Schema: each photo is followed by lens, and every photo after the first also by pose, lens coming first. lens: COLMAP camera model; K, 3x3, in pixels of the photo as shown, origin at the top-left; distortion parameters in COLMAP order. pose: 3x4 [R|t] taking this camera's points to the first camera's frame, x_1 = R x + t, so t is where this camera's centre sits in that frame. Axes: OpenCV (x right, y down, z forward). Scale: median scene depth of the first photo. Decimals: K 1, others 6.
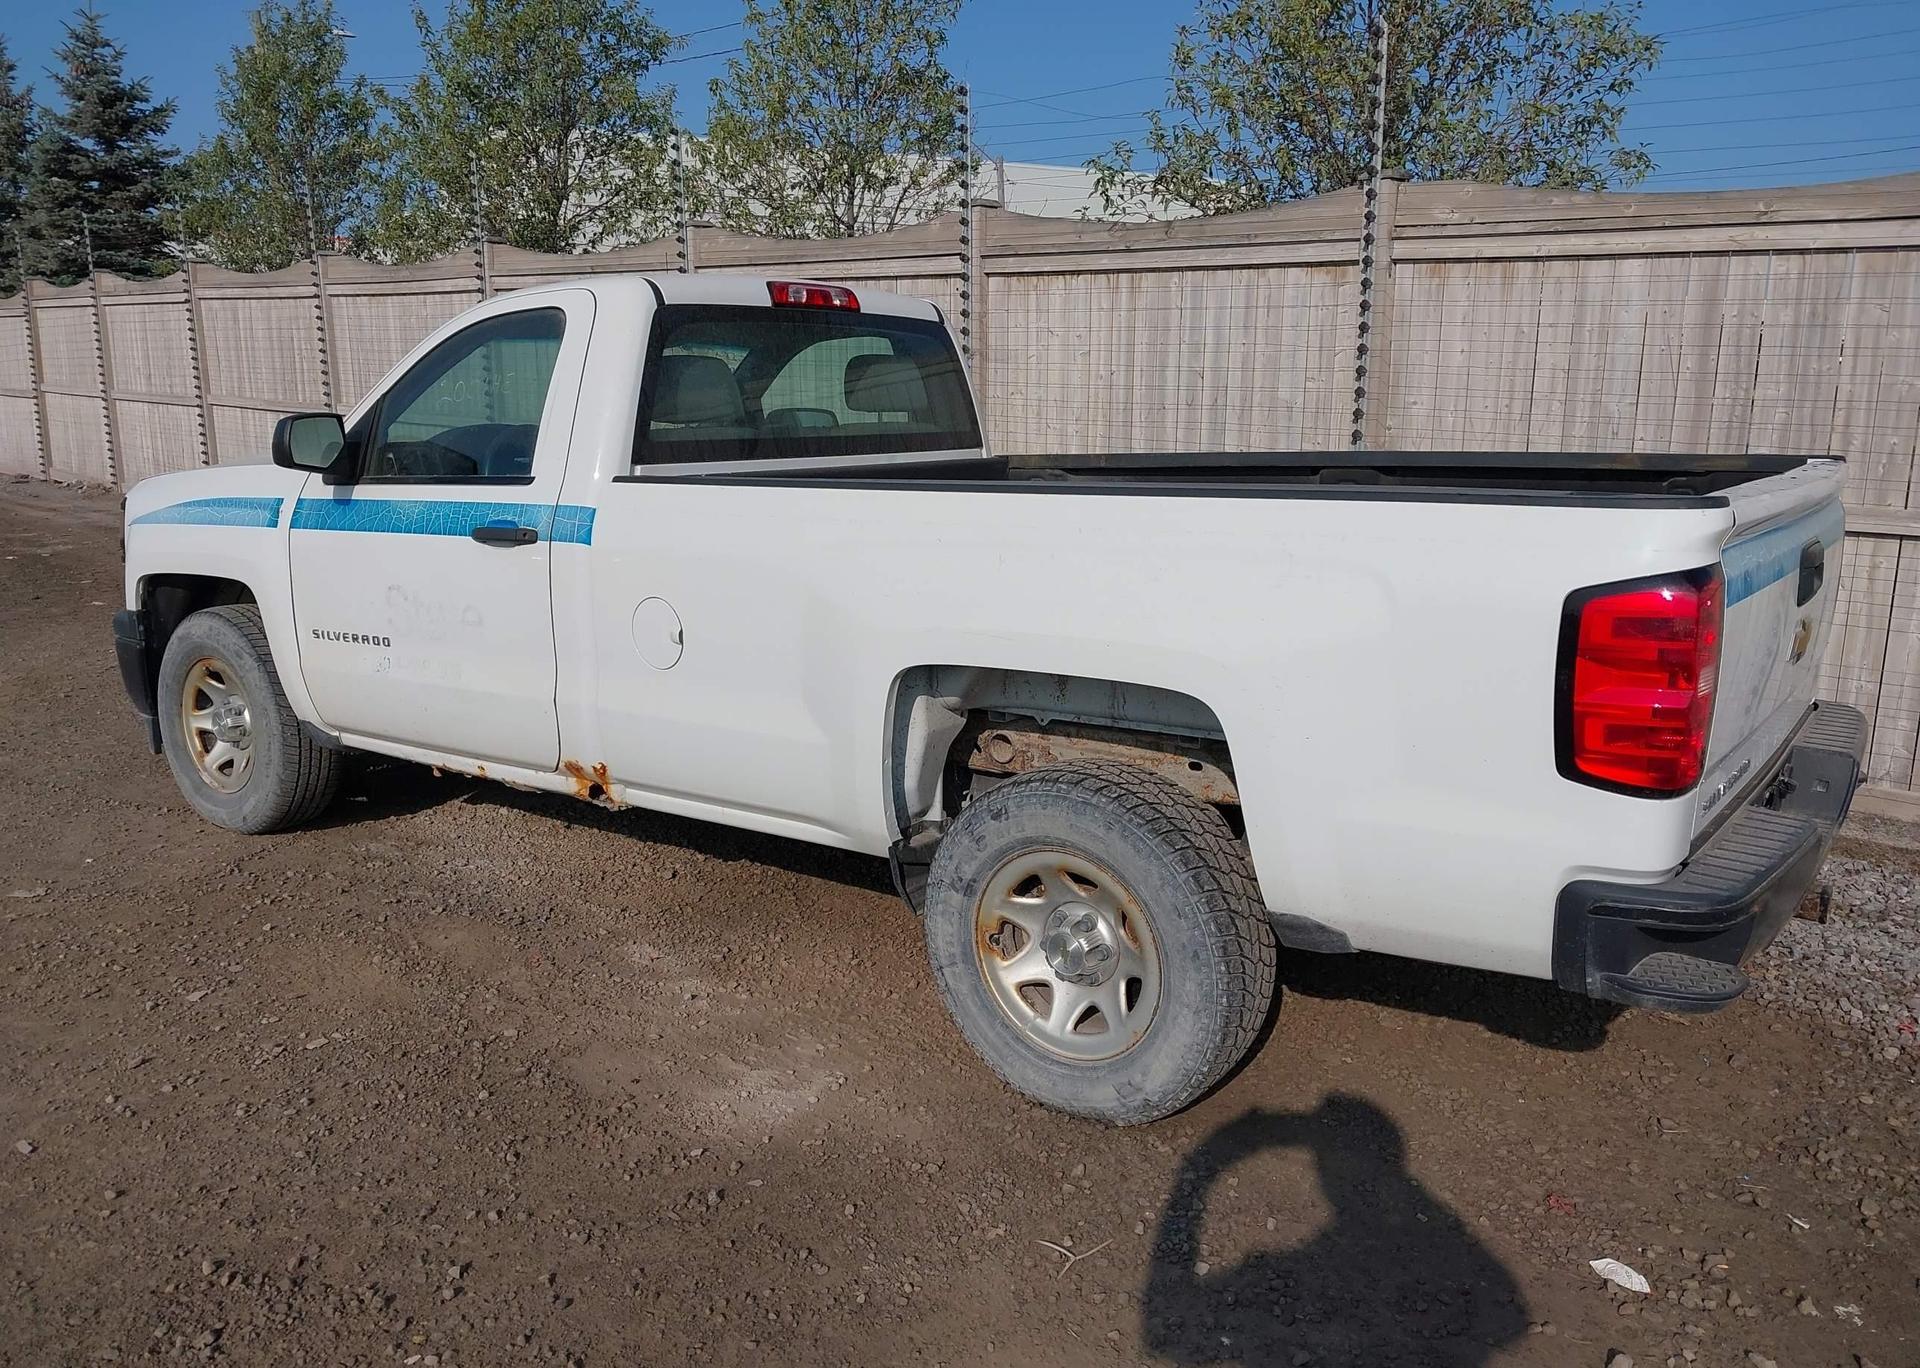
lens RADIAL K [[1482.9, 0, 968.3], [0, 1482.9, 706.8], [0, 0, 1]] dist [0.019306, -0.010998]
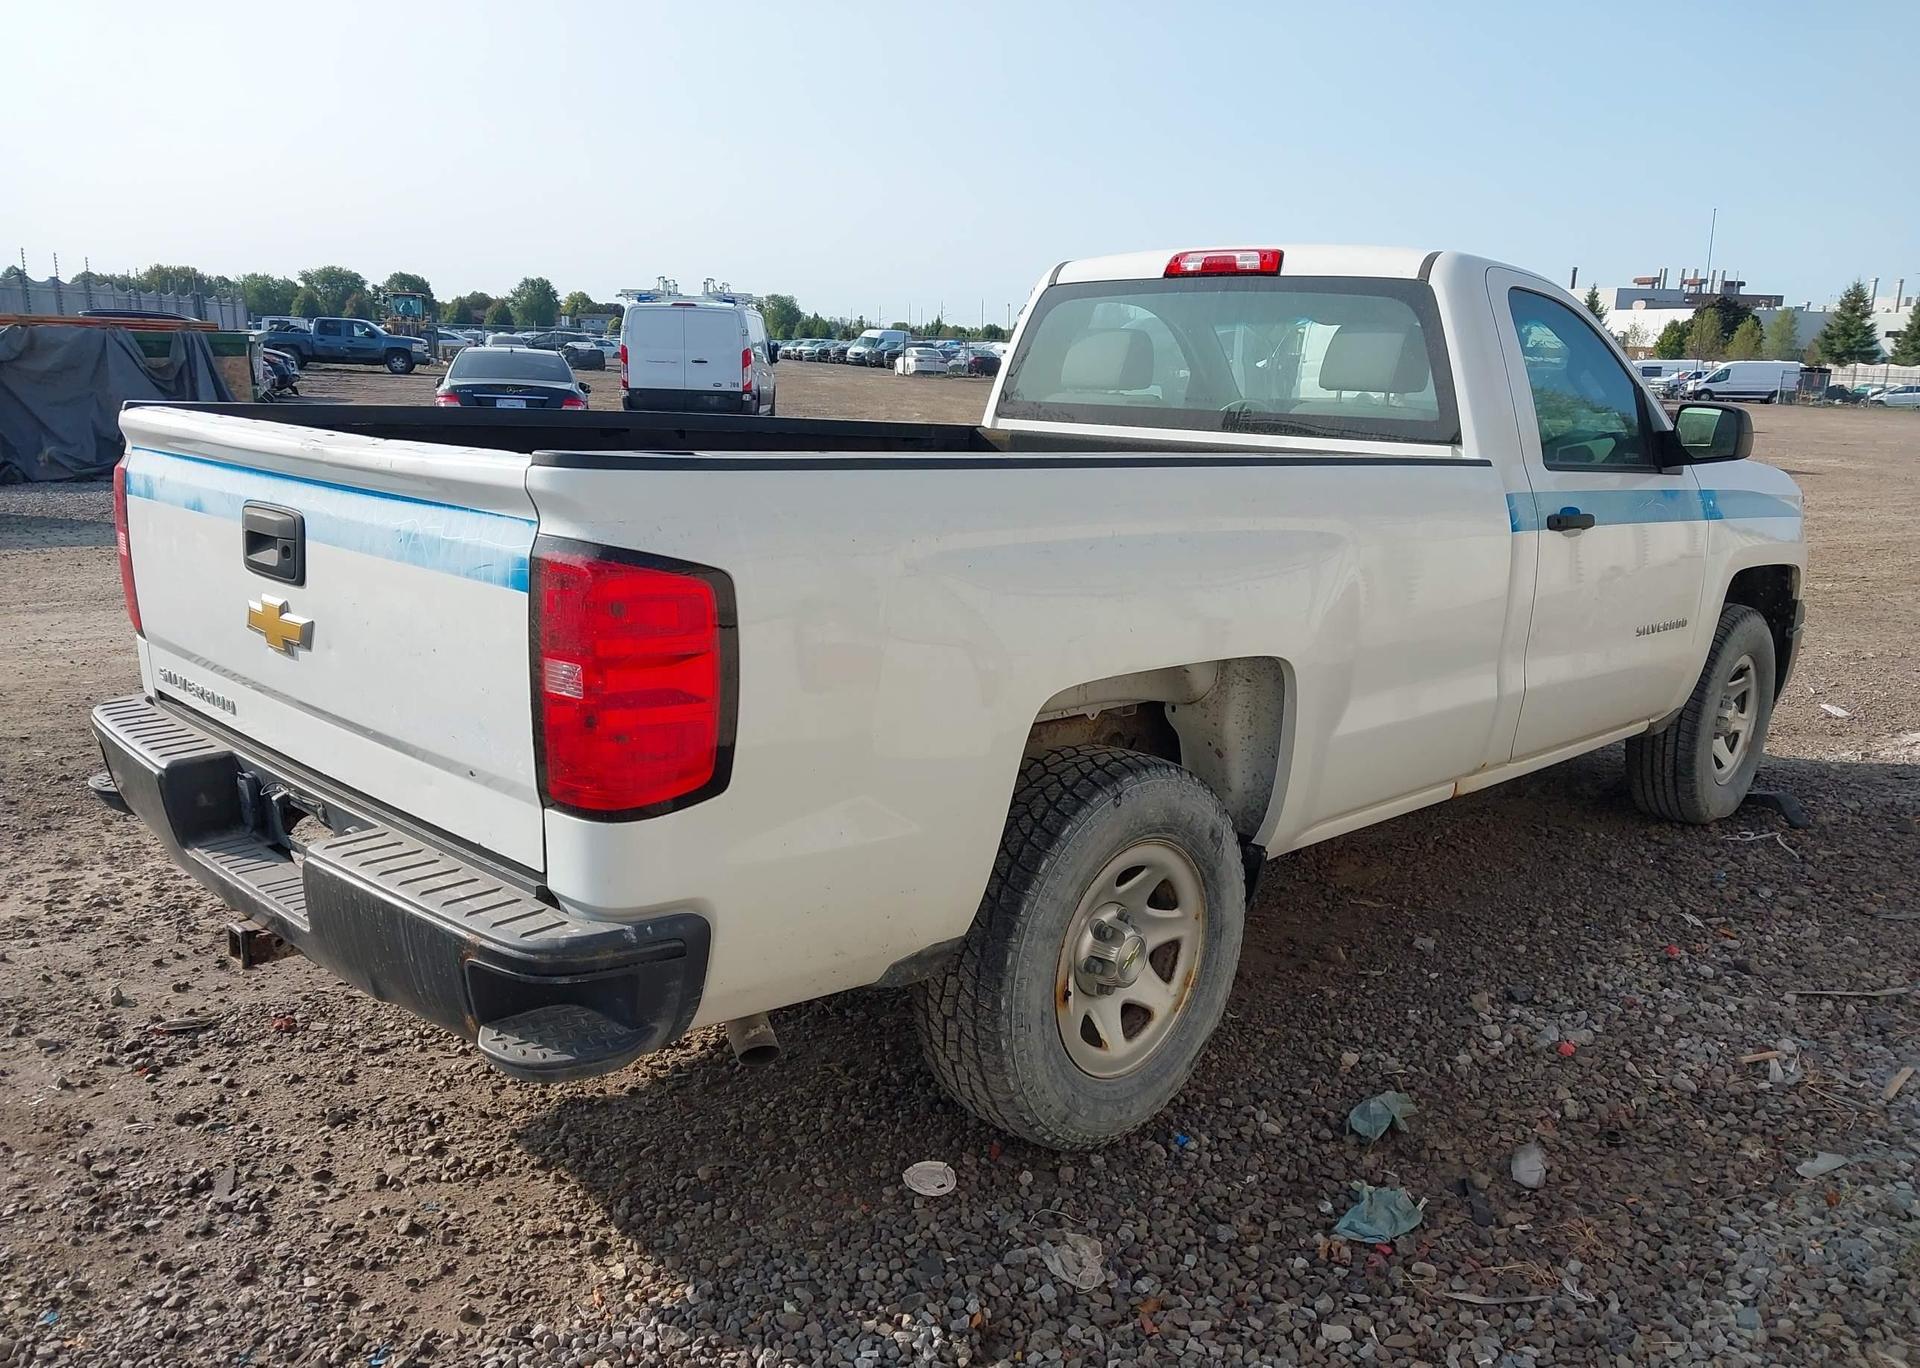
lens RADIAL K [[1496.3, 0, 959.3], [0, 1496.3, 668.7], [0, 0, 1]] dist [0.015926, -0.006503]
pose [[-0.146551, 0.190964, -0.970596, 0.866622], [-0.235128, 0.946344, 0.221694, -0.196038], [0.960853, 0.260704, -0.093787, 0.957037]]
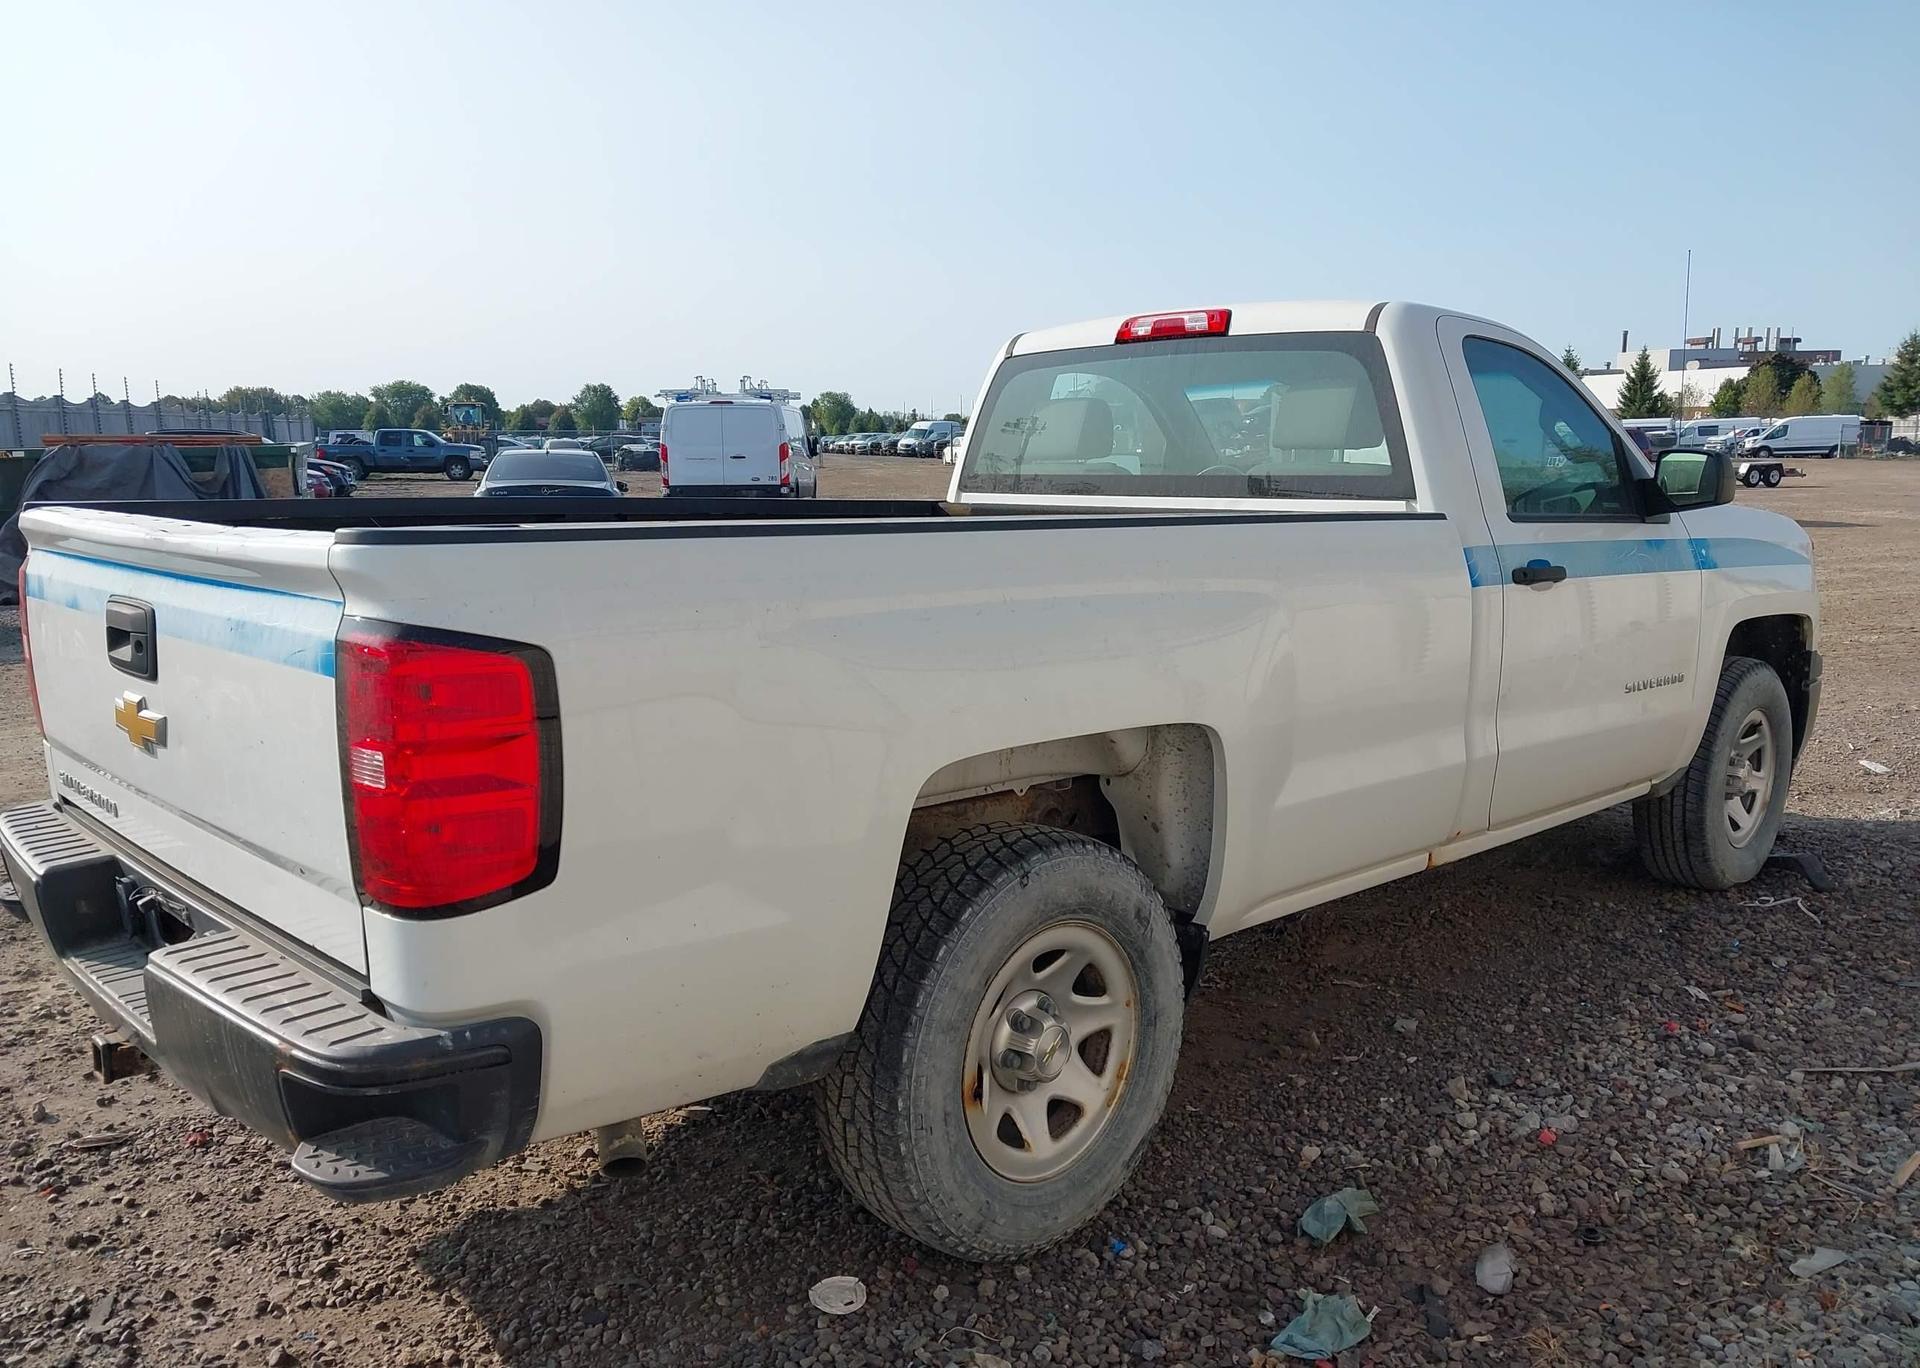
lens RADIAL K [[1496.3, 0, 959.3], [0, 1496.3, 668.7], [0, 0, 1]] dist [0.015926, -0.006503]
pose [[-0.180942, 0.140938, -0.973343, 0.829354], [-0.196835, 0.964466, 0.176244, -0.200198], [0.963595, 0.223478, -0.146771, 1.016120]]
